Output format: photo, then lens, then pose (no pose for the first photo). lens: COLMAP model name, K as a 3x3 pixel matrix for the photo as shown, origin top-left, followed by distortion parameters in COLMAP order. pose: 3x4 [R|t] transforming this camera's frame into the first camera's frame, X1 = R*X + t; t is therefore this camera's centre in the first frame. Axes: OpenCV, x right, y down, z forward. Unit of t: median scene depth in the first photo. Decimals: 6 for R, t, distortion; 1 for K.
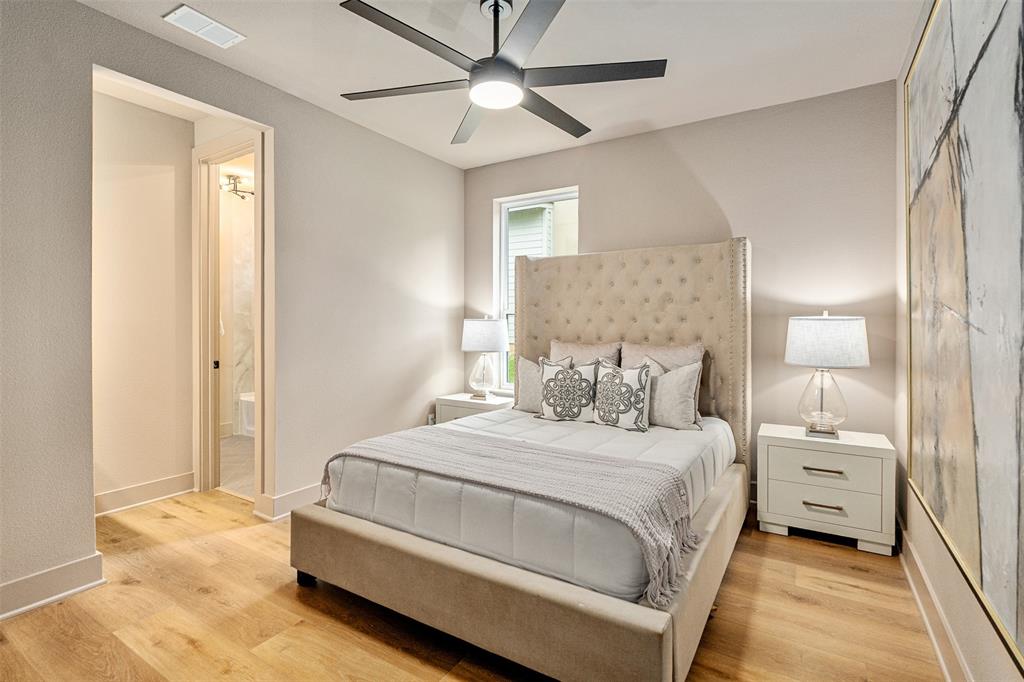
lens RADIAL K [[508.2, 0, 511.1], [0, 508.2, 332.1], [0, 0, 1]] dist [-0.002645, 0.000782]
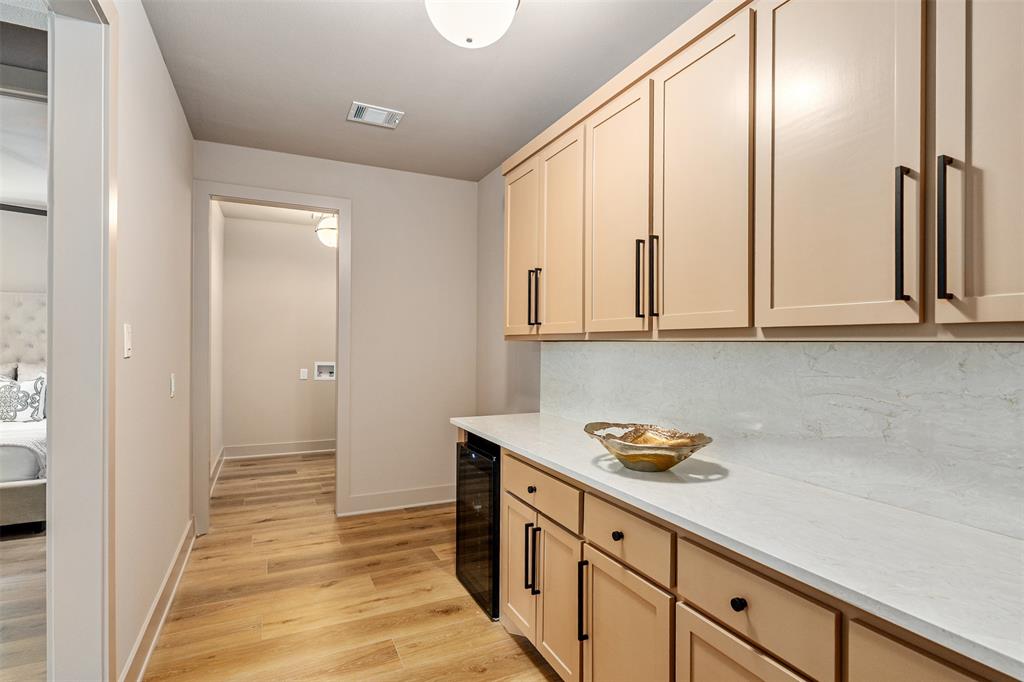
lens RADIAL K [[508.2, 0, 515.3], [0, 508.2, 342.2], [0, 0, 1]] dist [-0.002645, 0.000782]
pose [[0.539130, 0.003208, 0.842216, -0.243086], [0.005673, 0.999956, -0.007441, -0.020727], [-0.842203, 0.008790, 0.539088, -0.993408]]
